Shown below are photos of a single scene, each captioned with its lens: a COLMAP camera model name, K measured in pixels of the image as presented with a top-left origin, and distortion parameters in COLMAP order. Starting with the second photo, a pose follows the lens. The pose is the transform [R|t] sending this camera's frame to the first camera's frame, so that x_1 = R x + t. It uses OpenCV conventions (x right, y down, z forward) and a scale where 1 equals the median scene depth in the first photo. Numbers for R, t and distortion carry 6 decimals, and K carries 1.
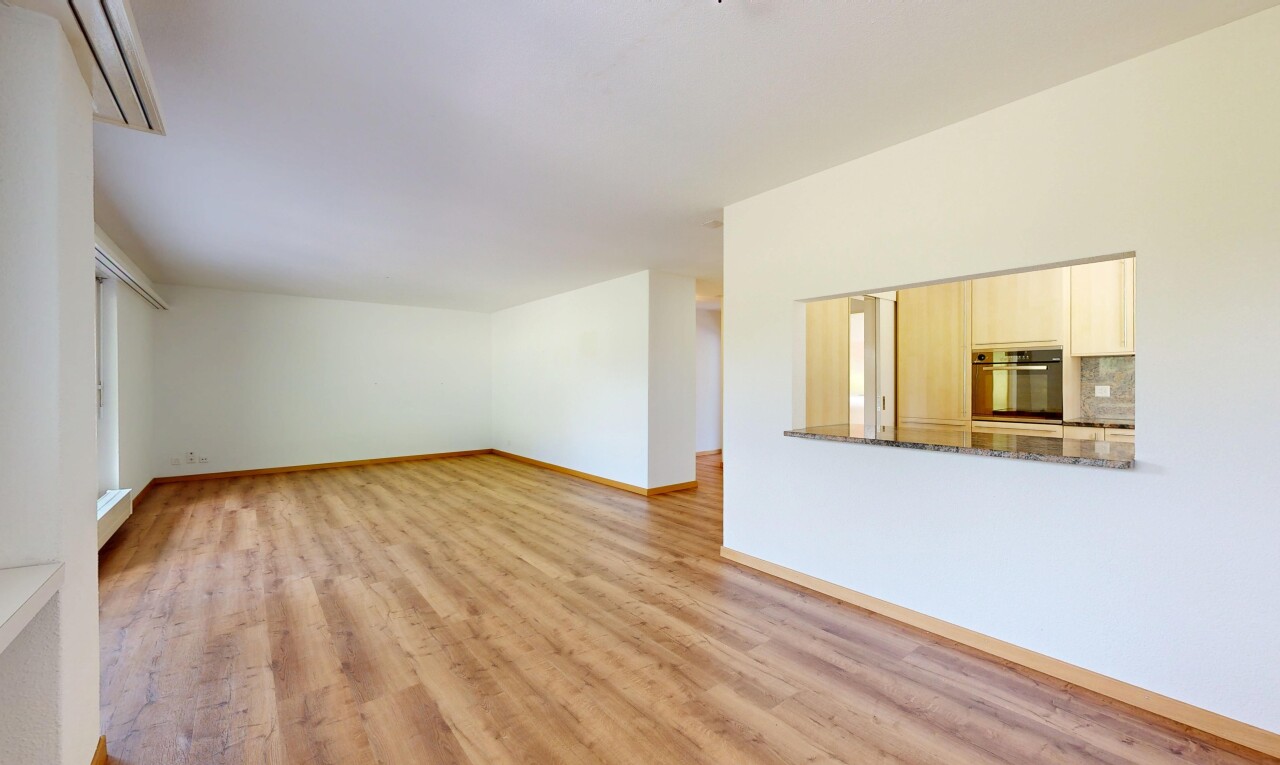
lens RADIAL K [[495.9, 0, 644.2], [0, 495.9, 378.1], [0, 0, 1]] dist [0.003062, -0.000391]
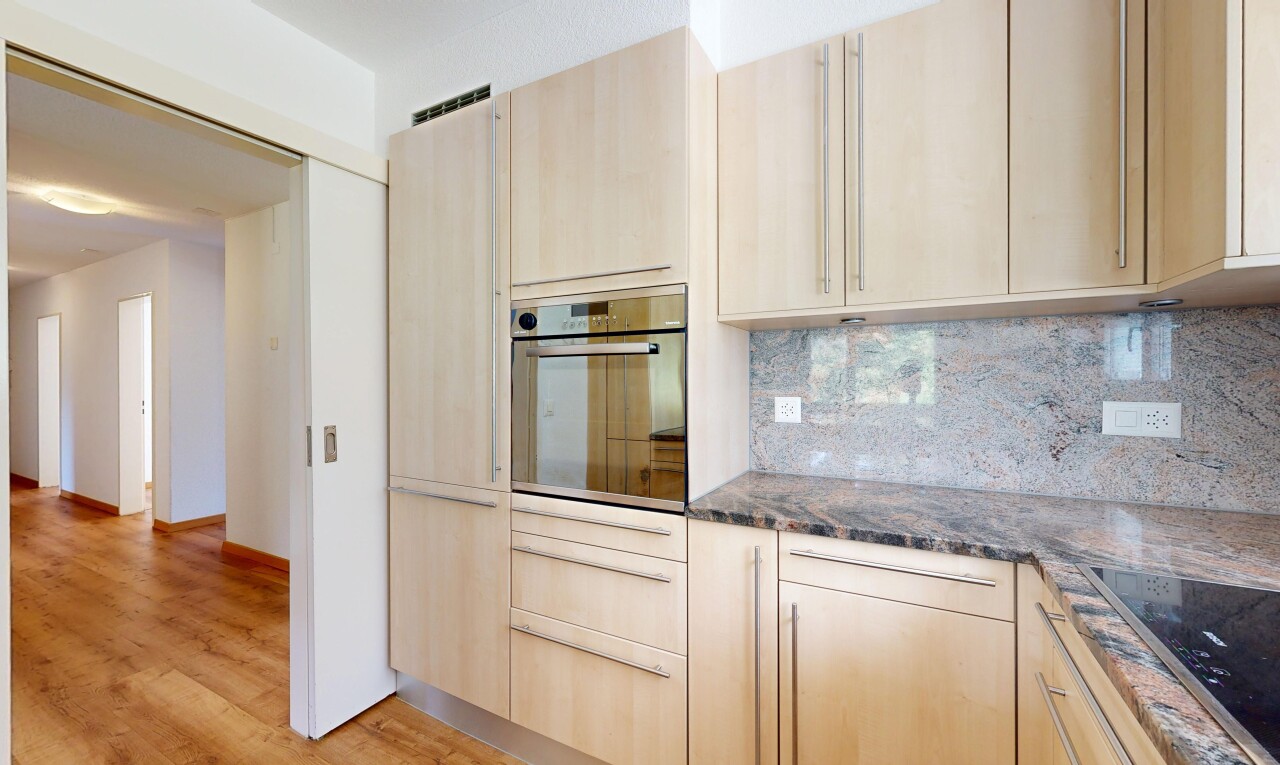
lens RADIAL K [[495.9, 0, 641.6], [0, 495.9, 382.3], [0, 0, 1]] dist [0.003062, -0.000391]
pose [[0.921905, -0.000002, 0.387416, 0.635402], [-0.004615, 0.999929, 0.010987, -0.001446], [-0.387389, -0.011917, 0.921839, 0.649893]]
